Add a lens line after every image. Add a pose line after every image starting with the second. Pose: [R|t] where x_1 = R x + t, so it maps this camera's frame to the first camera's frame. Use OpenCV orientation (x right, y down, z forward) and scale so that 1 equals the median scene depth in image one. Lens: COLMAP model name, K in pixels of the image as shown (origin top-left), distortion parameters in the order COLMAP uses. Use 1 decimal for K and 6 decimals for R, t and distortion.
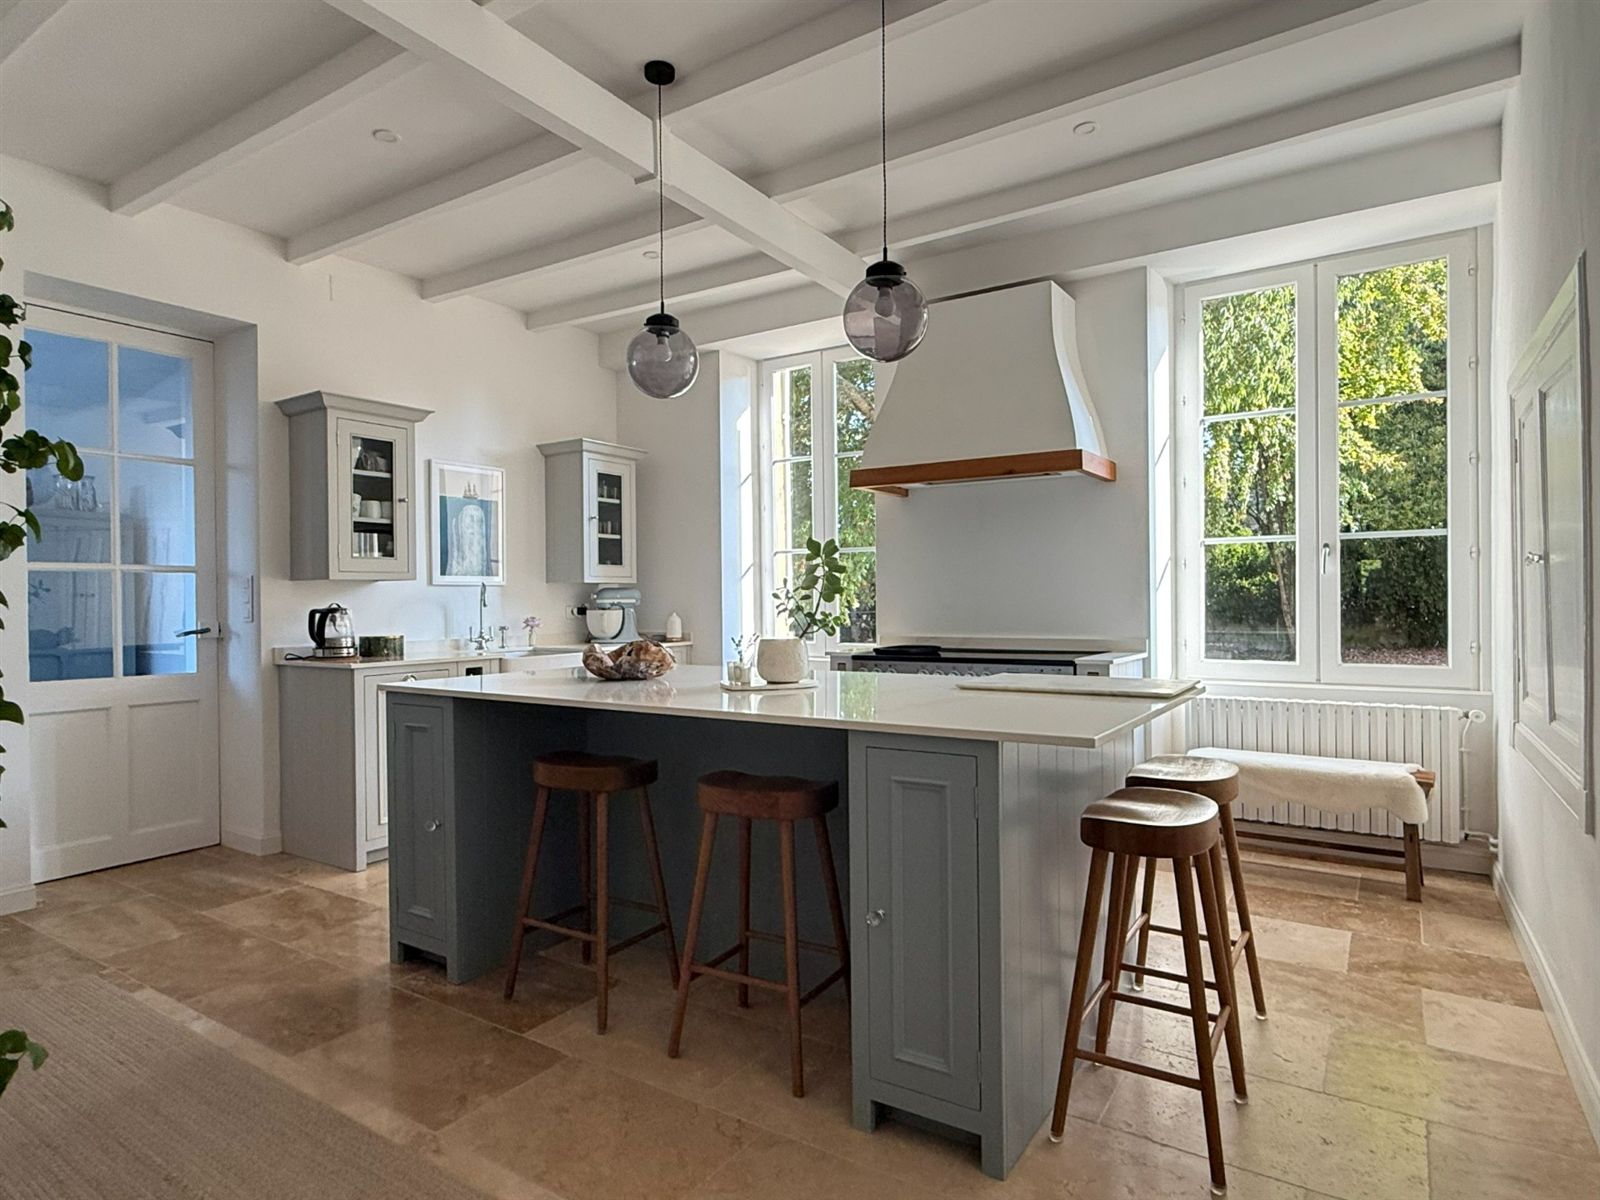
lens RADIAL K [[925.9, 0, 775.0], [0, 925.9, 600.7], [0, 0, 1]] dist [-0.018787, 0.015421]
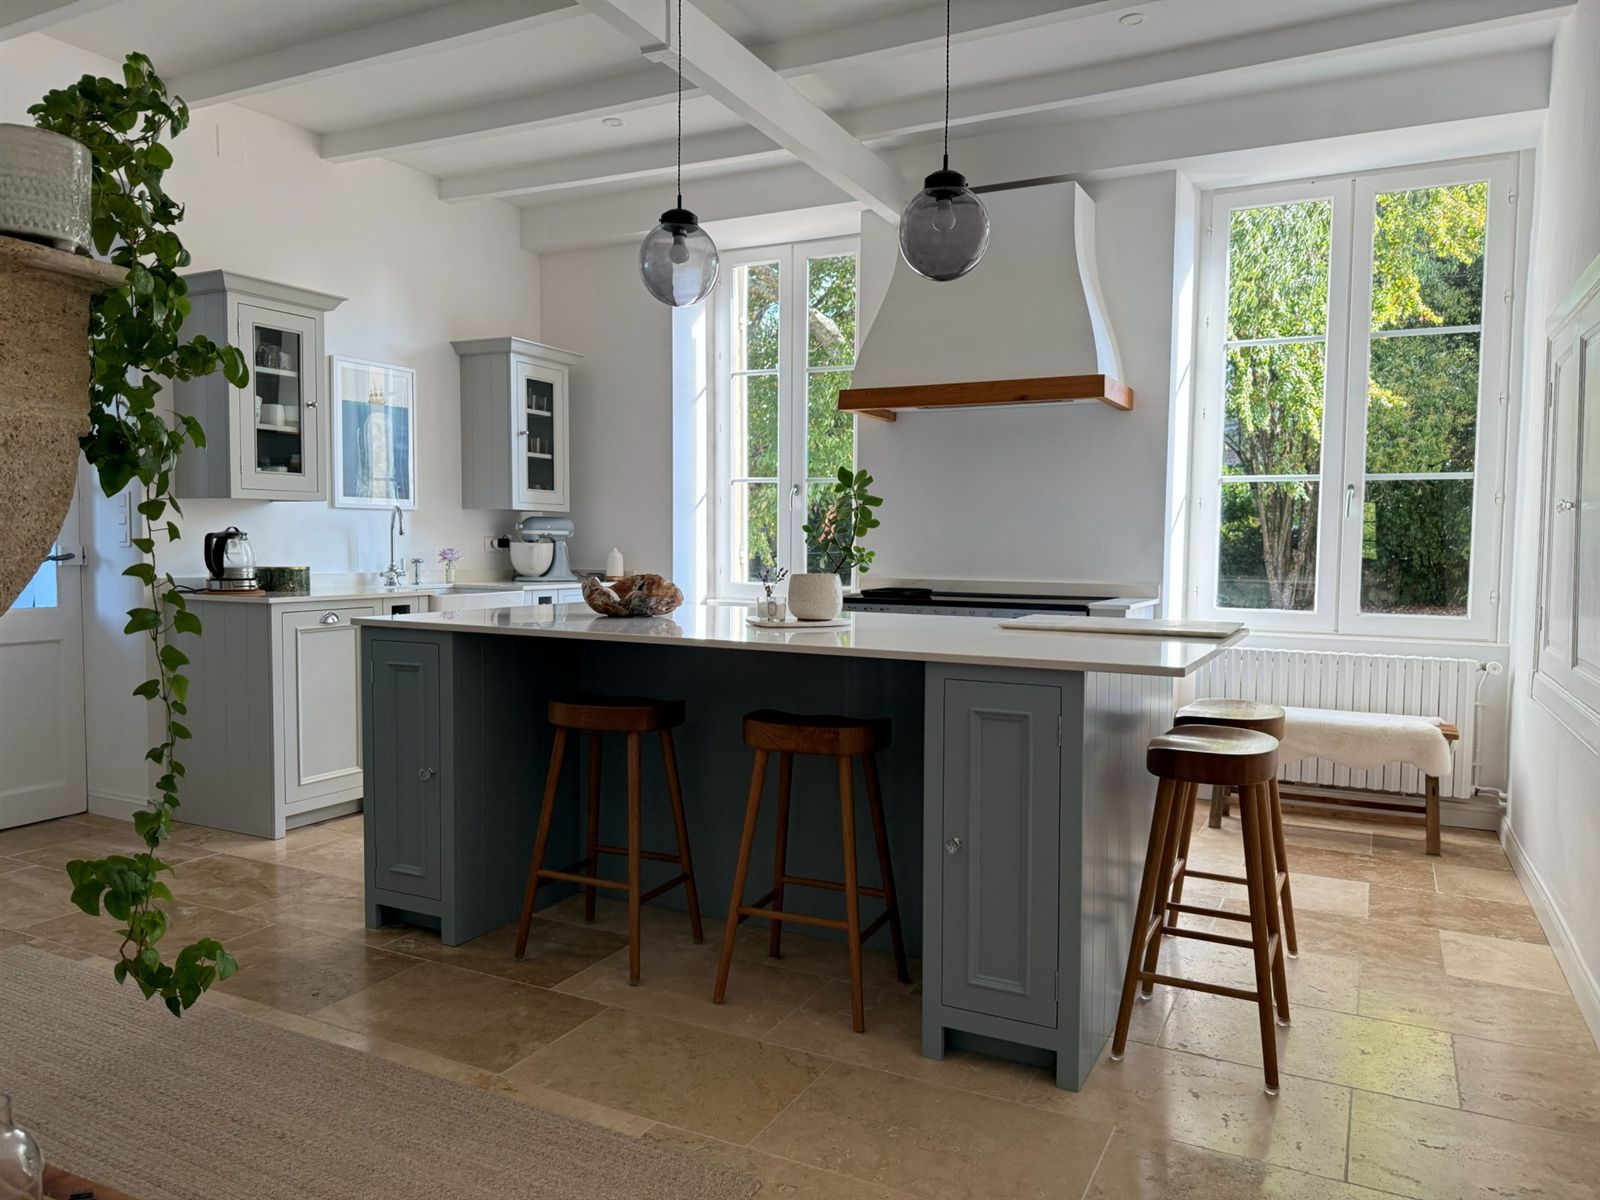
lens RADIAL K [[1117.6, 0, 800.0], [0, 1117.6, 600.0], [0, 0, 1]] dist [0.005111, -0.007089]
pose [[0.993850, 0.014018, 0.109844, -0.106036], [-0.020026, 0.998352, 0.053786, 0.006148], [-0.108909, -0.055655, 0.992493, -0.095739]]
